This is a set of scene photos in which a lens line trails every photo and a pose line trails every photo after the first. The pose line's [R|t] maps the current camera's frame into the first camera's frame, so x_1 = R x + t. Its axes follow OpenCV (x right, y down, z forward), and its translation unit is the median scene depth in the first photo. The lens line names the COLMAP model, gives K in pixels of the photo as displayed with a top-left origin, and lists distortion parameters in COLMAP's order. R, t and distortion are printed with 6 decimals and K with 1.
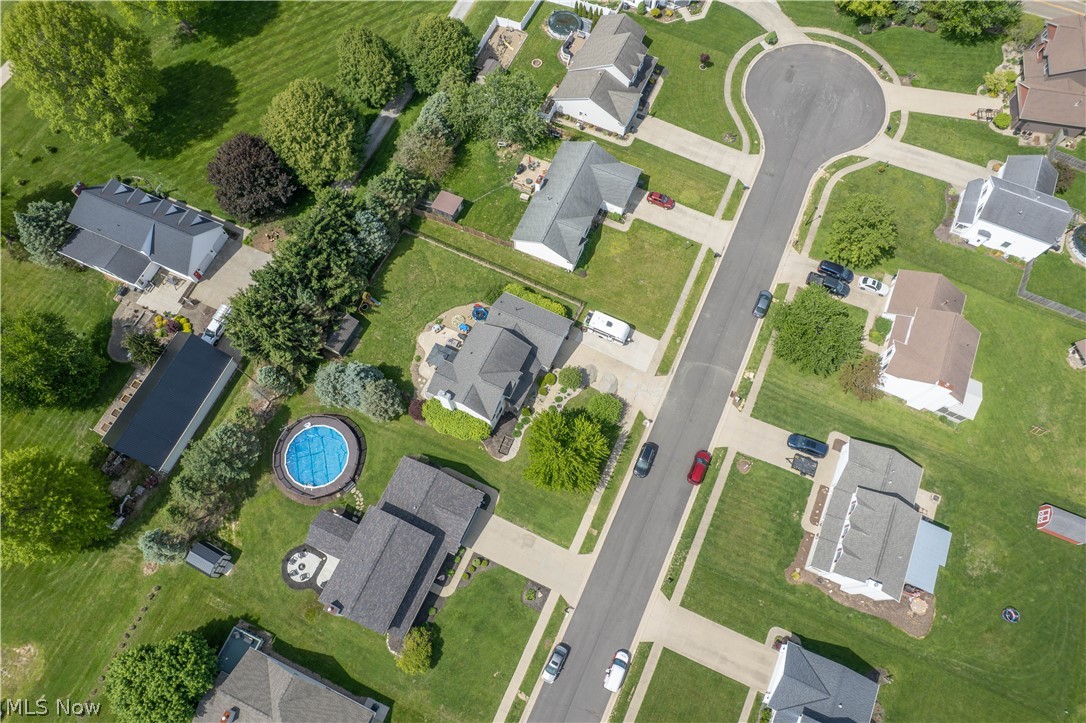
lens RADIAL K [[683.2, 0, 545.2], [0, 683.2, 367.8], [0, 0, 1]] dist [-0.053522, 0.000232]
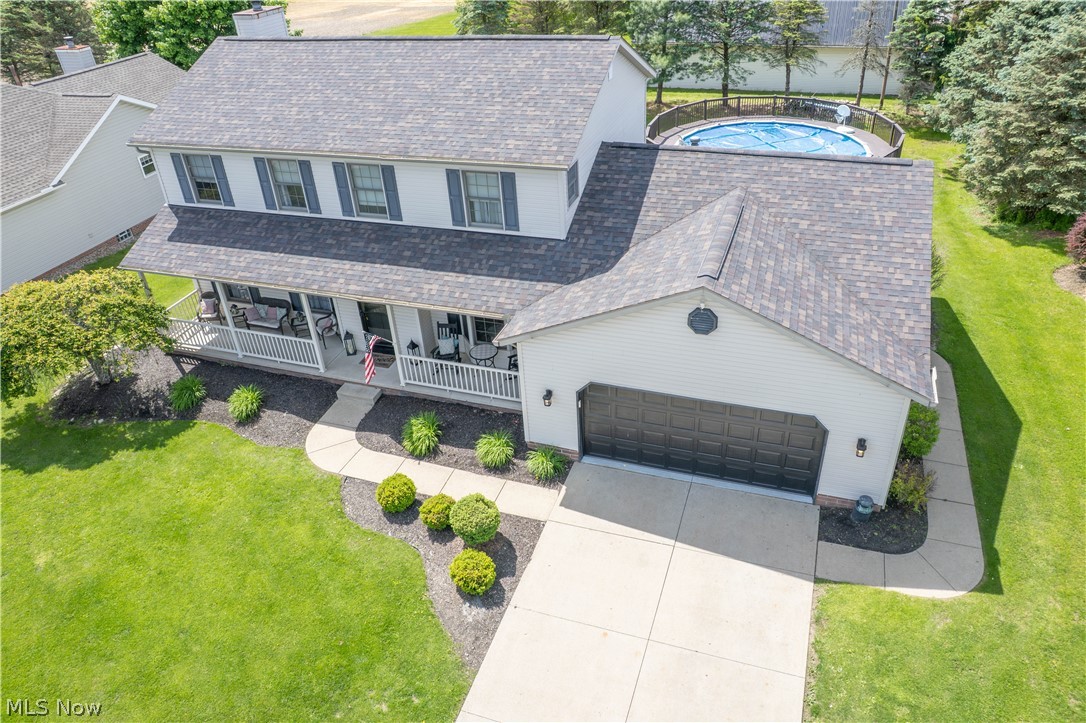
lens RADIAL K [[757.7, 0, 543.0], [0, 757.7, 361.5], [0, 0, 1]] dist [-0.048222, -0.000735]
pose [[0.091388, 0.534340, -0.840315, 0.025838], [-0.909153, 0.389075, 0.148531, 0.228388], [0.406312, 0.750401, 0.521353, 0.872724]]
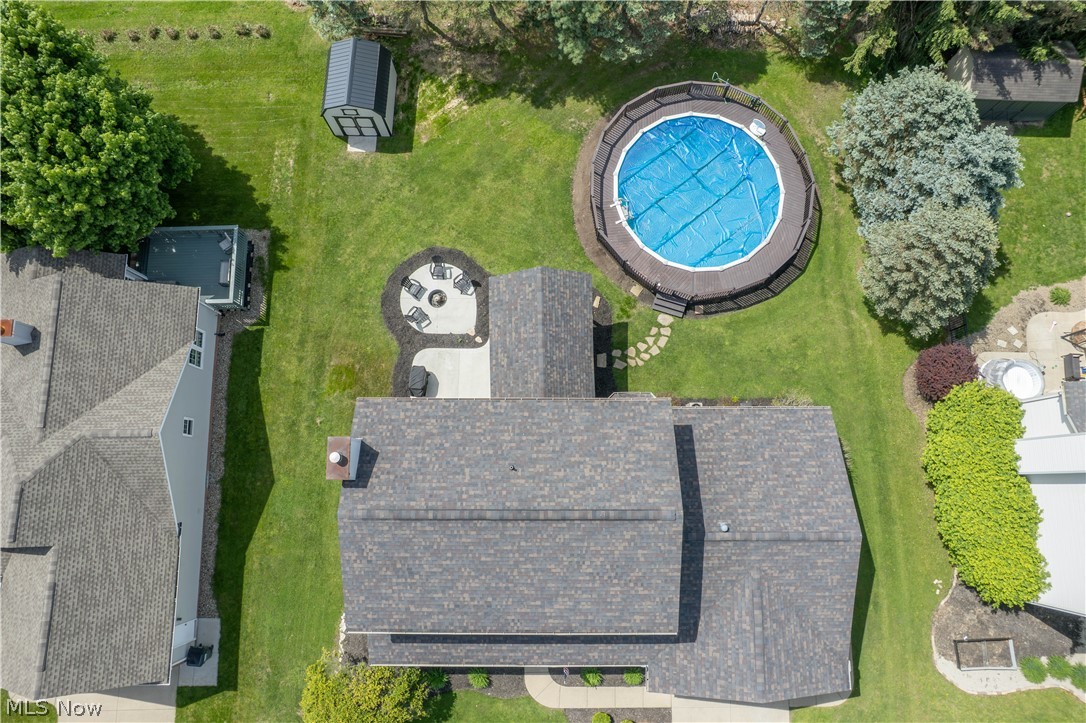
lens RADIAL K [[692.8, 0, 547.8], [0, 692.8, 360.2], [0, 0, 1]] dist [-0.043737, 0.002446]
pose [[0.421351, 0.889794, -0.175299, -0.228810], [-0.846519, 0.455231, 0.275990, 0.144261], [0.325376, 0.032105, 0.945039, 0.635834]]
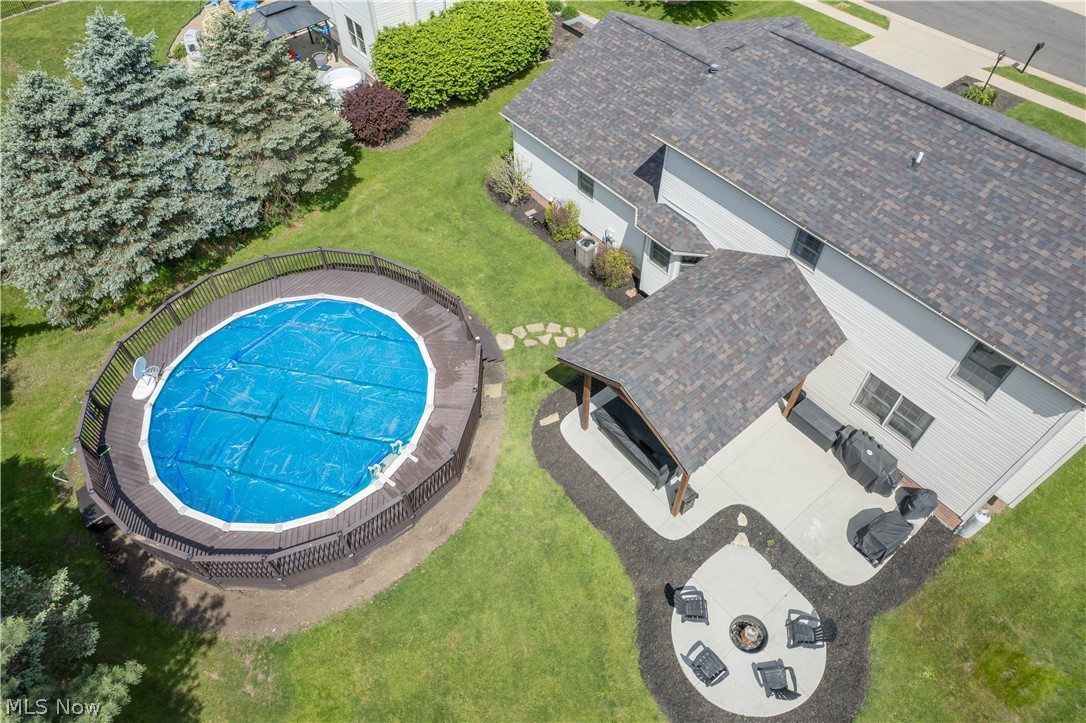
lens RADIAL K [[692.8, 0, 547.8], [0, 692.8, 360.2], [0, 0, 1]] dist [-0.043737, 0.002446]
pose [[0.437910, -0.699869, 0.564286, -0.435747], [0.842387, 0.538681, 0.014383, 0.199397], [-0.314036, 0.469049, 0.825454, 0.811366]]
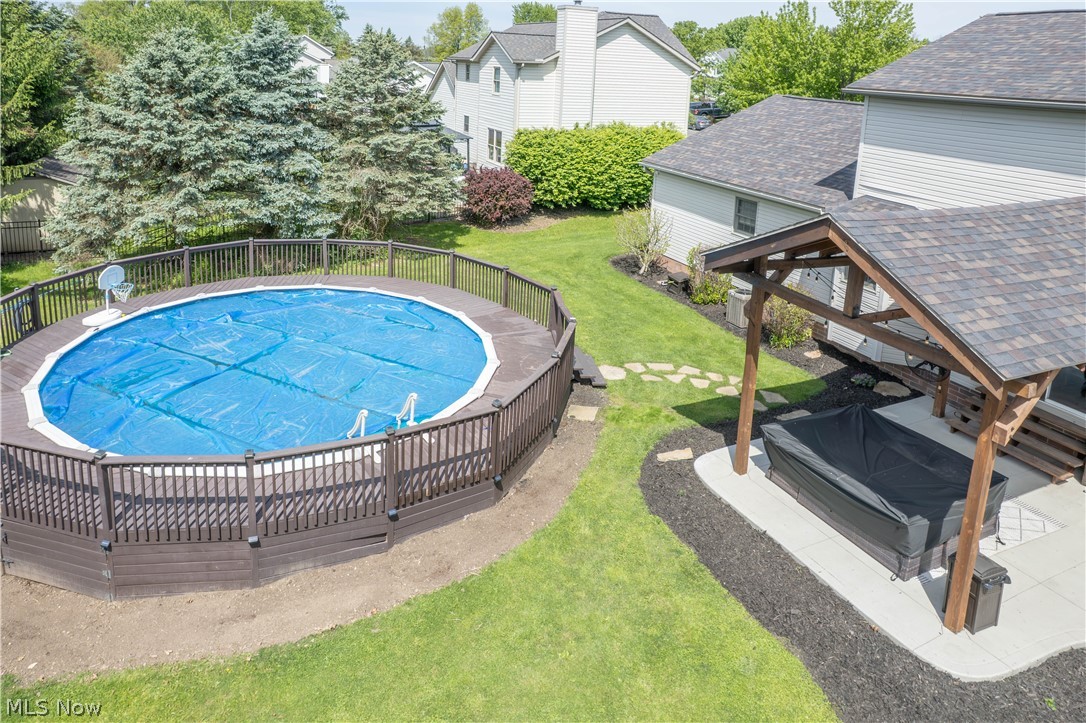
lens RADIAL K [[715.2, 0, 501.4], [0, 715.2, 361.0], [0, 0, 1]] dist [-0.061460, 0.046182]
pose [[0.653724, -0.124380, 0.746442, -0.437569], [0.694490, 0.490376, -0.526513, 0.255880], [-0.300549, 0.862590, 0.406951, 0.959577]]
